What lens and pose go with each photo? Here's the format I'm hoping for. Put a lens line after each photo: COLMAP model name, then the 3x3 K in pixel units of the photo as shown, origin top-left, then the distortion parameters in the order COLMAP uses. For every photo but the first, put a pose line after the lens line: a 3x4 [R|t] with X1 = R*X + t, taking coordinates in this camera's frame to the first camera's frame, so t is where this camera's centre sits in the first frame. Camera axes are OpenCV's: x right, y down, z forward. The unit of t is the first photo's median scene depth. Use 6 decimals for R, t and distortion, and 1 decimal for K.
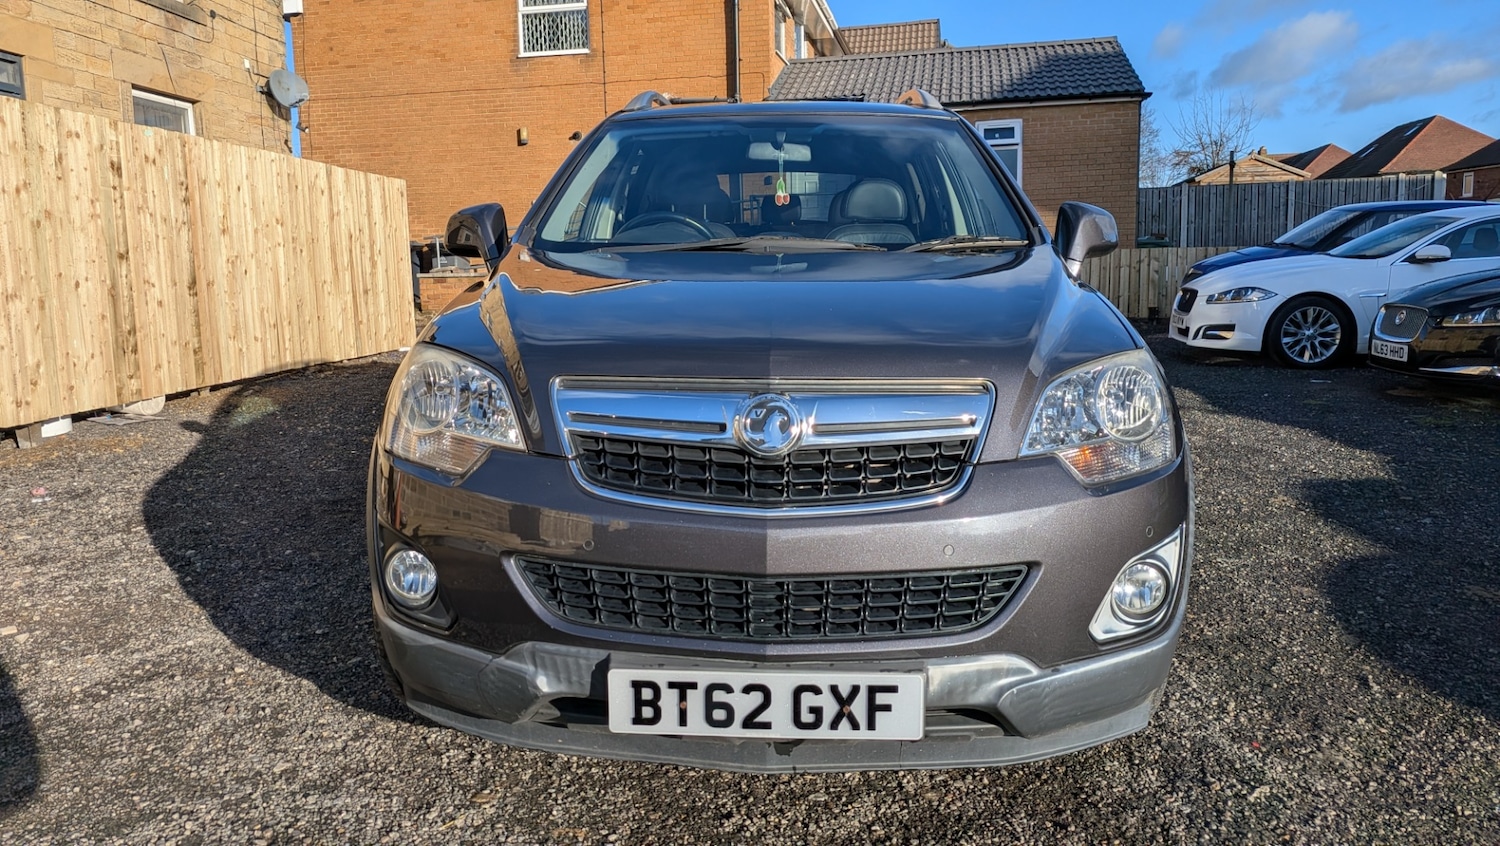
lens RADIAL K [[1120.3, 0, 731.9], [0, 1120.3, 414.5], [0, 0, 1]] dist [0.021127, -0.039618]
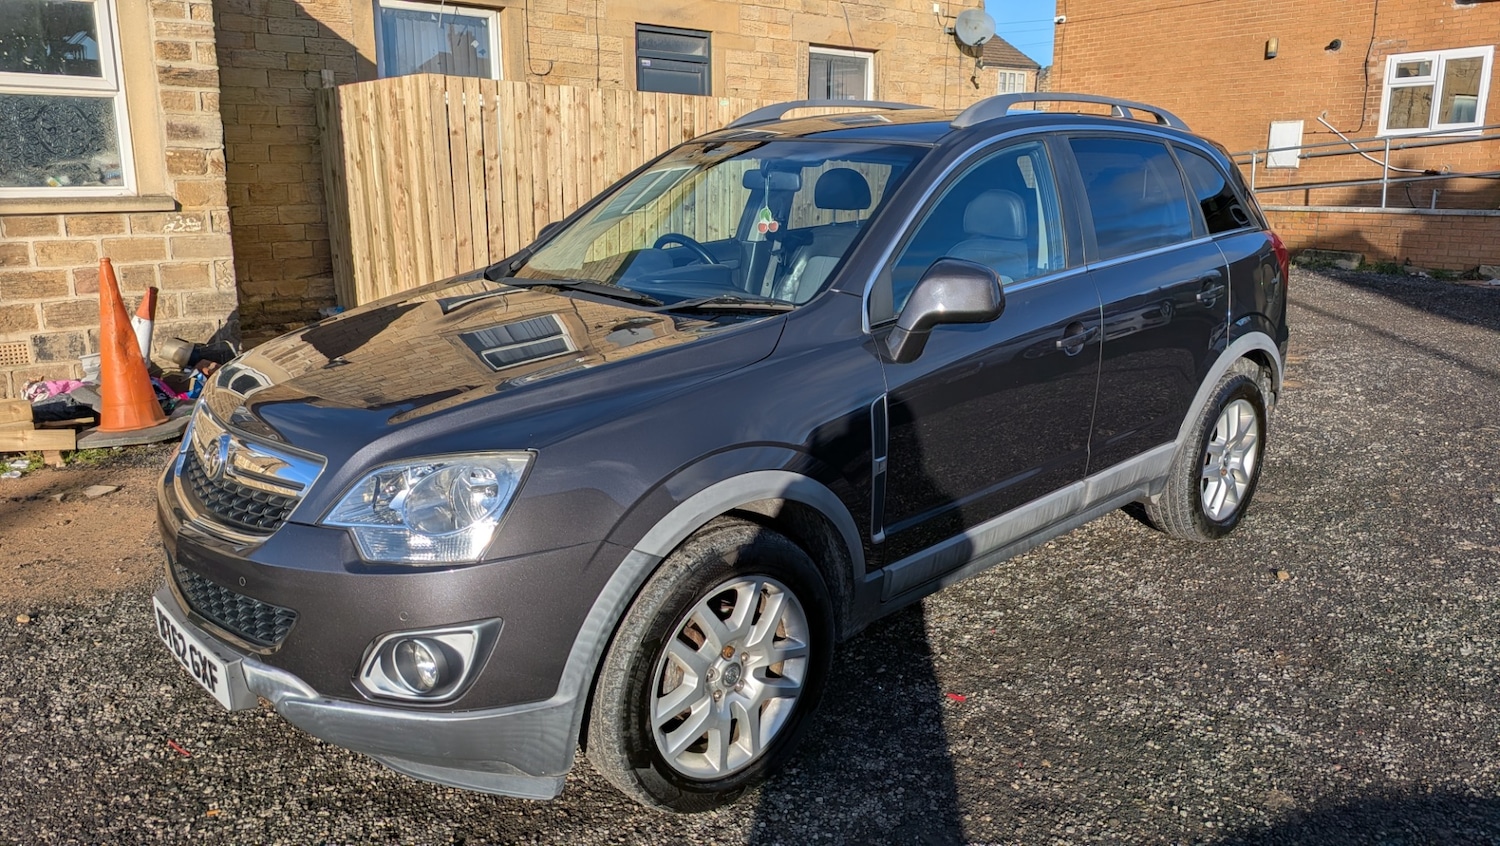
lens RADIAL K [[1120.3, 0, 718.2], [0, 1120.3, 421.6], [0, 0, 1]] dist [0.021127, -0.039618]
pose [[0.701671, 0.173822, -0.690973, 0.231001], [-0.105811, 0.984453, 0.140201, -0.048337], [0.704600, -0.025263, 0.709155, 0.073708]]
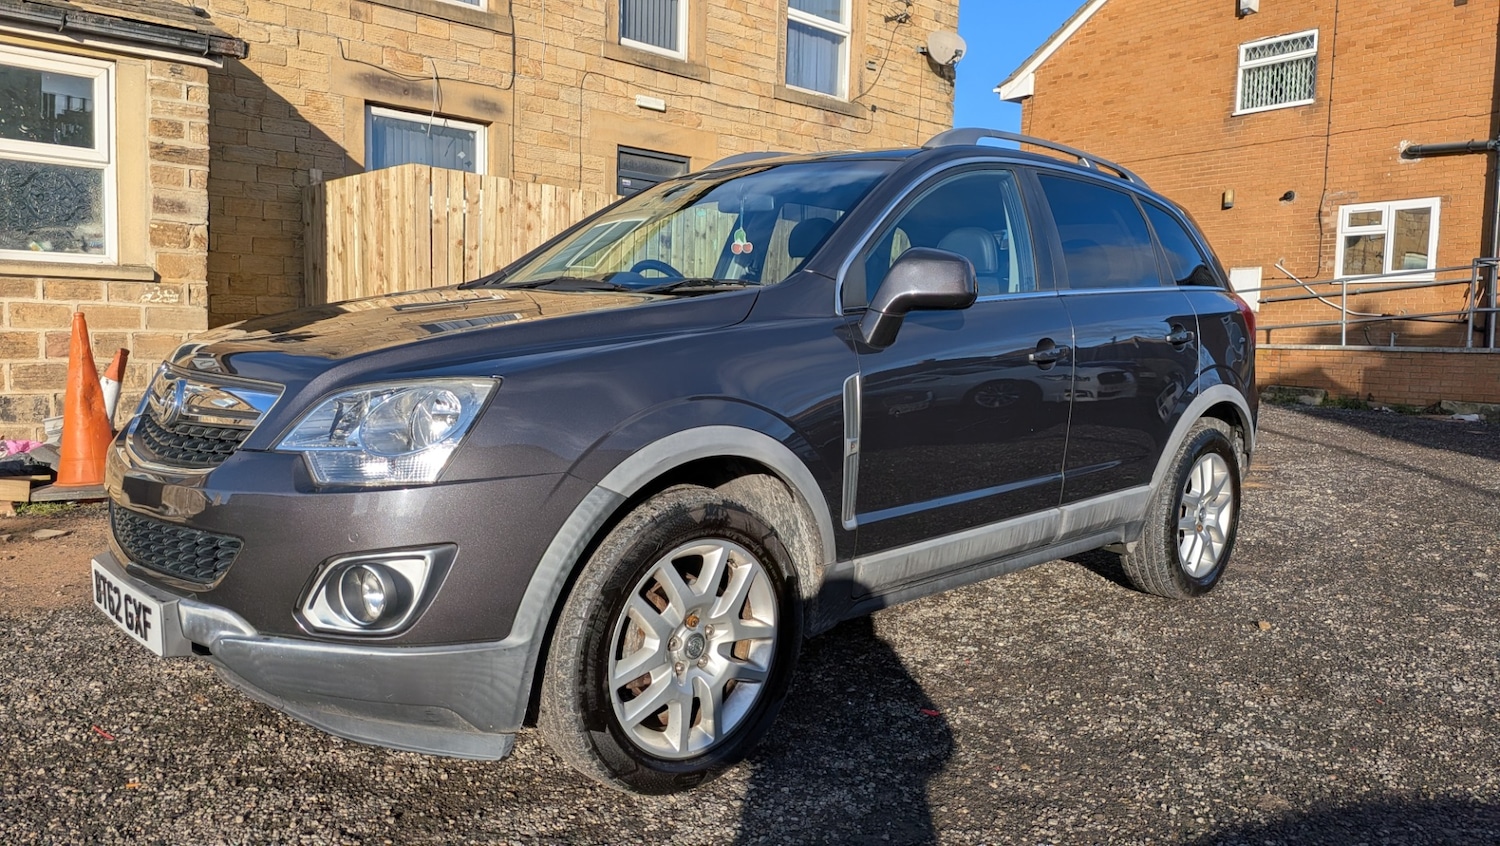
lens RADIAL K [[1120.3, 0, 702.5], [0, 1120.3, 424.0], [0, 0, 1]] dist [0.021127, -0.039618]
pose [[0.707030, 0.093486, -0.700978, 0.233280], [-0.132959, 0.991120, -0.001926, -0.008015], [0.694573, 0.094563, 0.713181, 0.078441]]
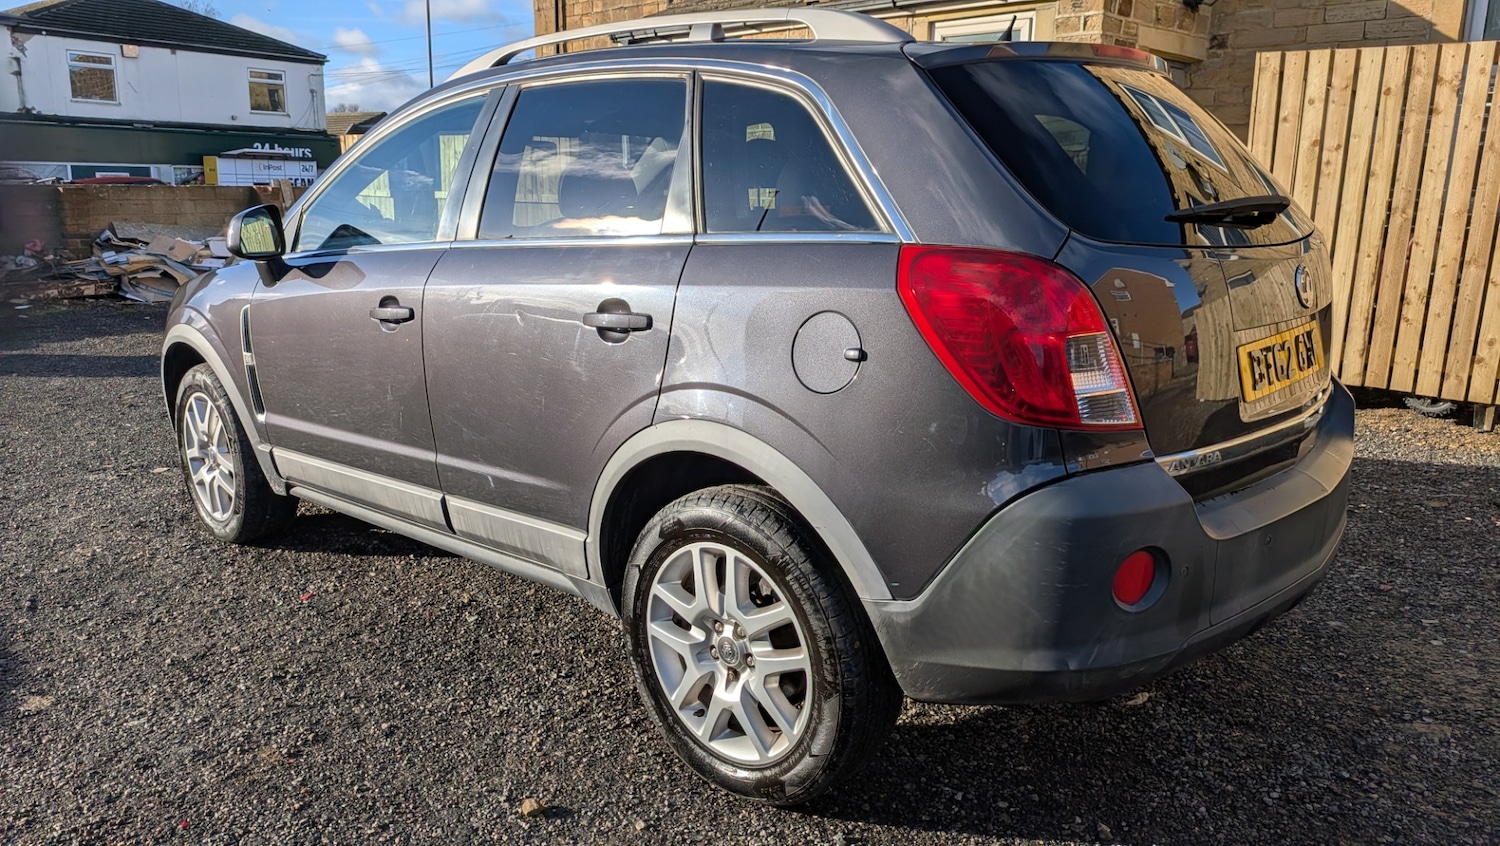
lens RADIAL K [[1120.3, 0, 744.9], [0, 1120.3, 431.4], [0, 0, 1]] dist [0.021127, -0.039618]
pose [[-0.627093, 0.172876, -0.759518, 0.242421], [-0.101186, 0.948721, 0.299484, -0.097594], [0.772344, 0.264657, -0.577444, 0.565221]]
